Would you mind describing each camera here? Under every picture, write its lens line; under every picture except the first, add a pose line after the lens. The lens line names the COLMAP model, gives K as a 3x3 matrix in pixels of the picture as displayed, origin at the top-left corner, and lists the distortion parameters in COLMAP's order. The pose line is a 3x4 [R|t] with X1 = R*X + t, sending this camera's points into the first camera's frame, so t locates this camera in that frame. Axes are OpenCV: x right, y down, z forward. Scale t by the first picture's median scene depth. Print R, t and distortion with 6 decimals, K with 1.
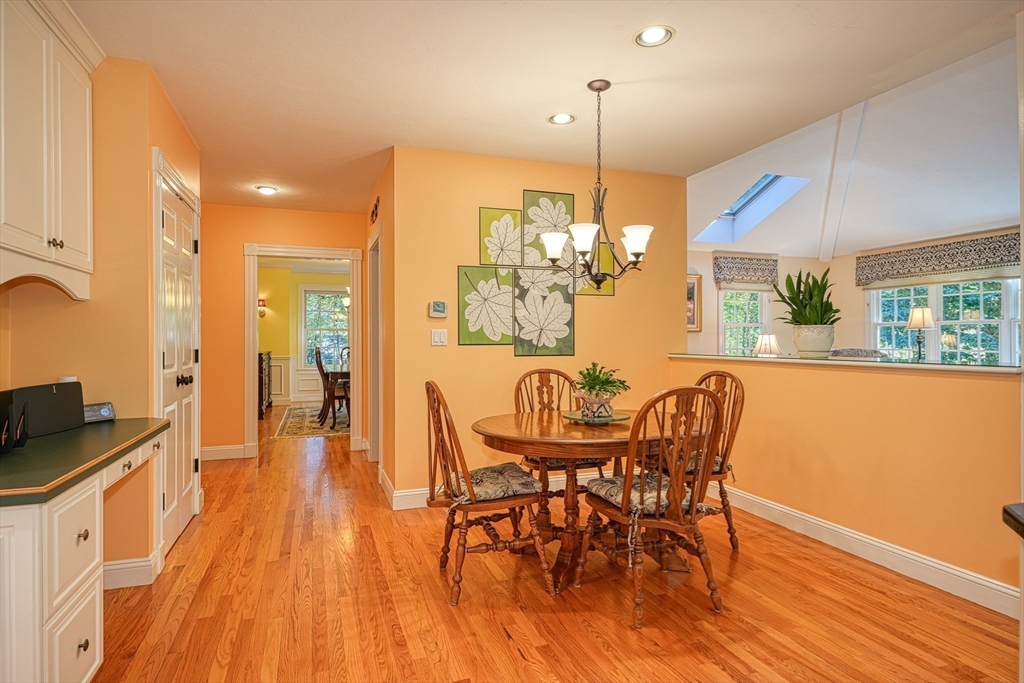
lens RADIAL K [[567.5, 0, 508.7], [0, 567.5, 339.4], [0, 0, 1]] dist [0.018909, 0.001014]
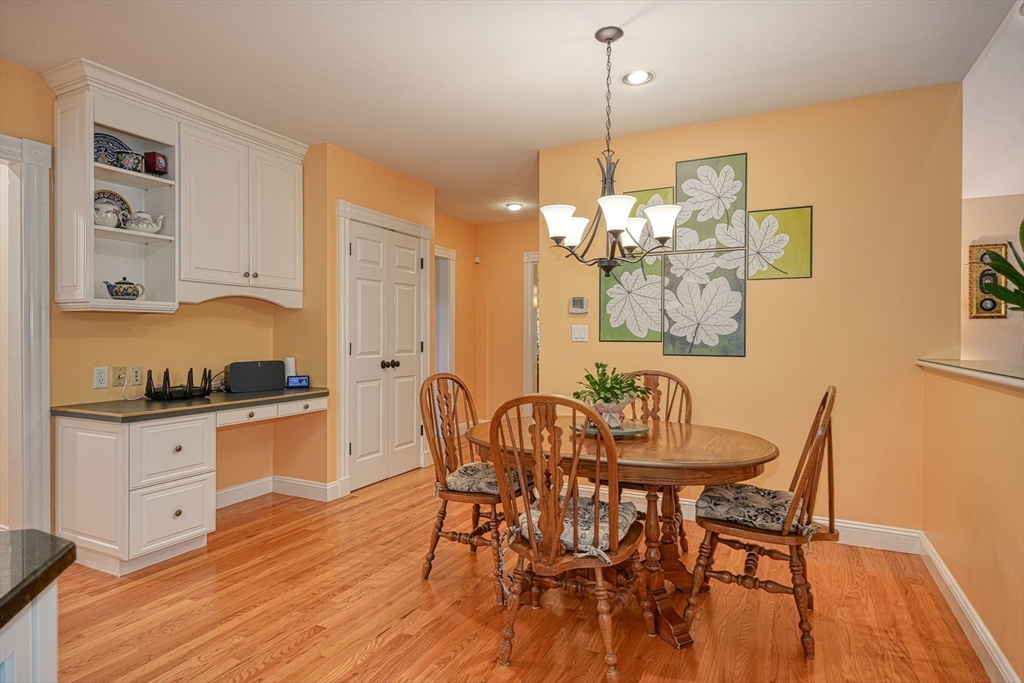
lens RADIAL K [[567.5, 0, 506.8], [0, 567.5, 336.4], [0, 0, 1]] dist [0.018909, 0.001014]
pose [[0.689284, 0.007919, -0.724448, 0.484106], [-0.006107, 0.999968, 0.005120, -0.002409], [0.724465, 0.000895, 0.689311, 0.222347]]
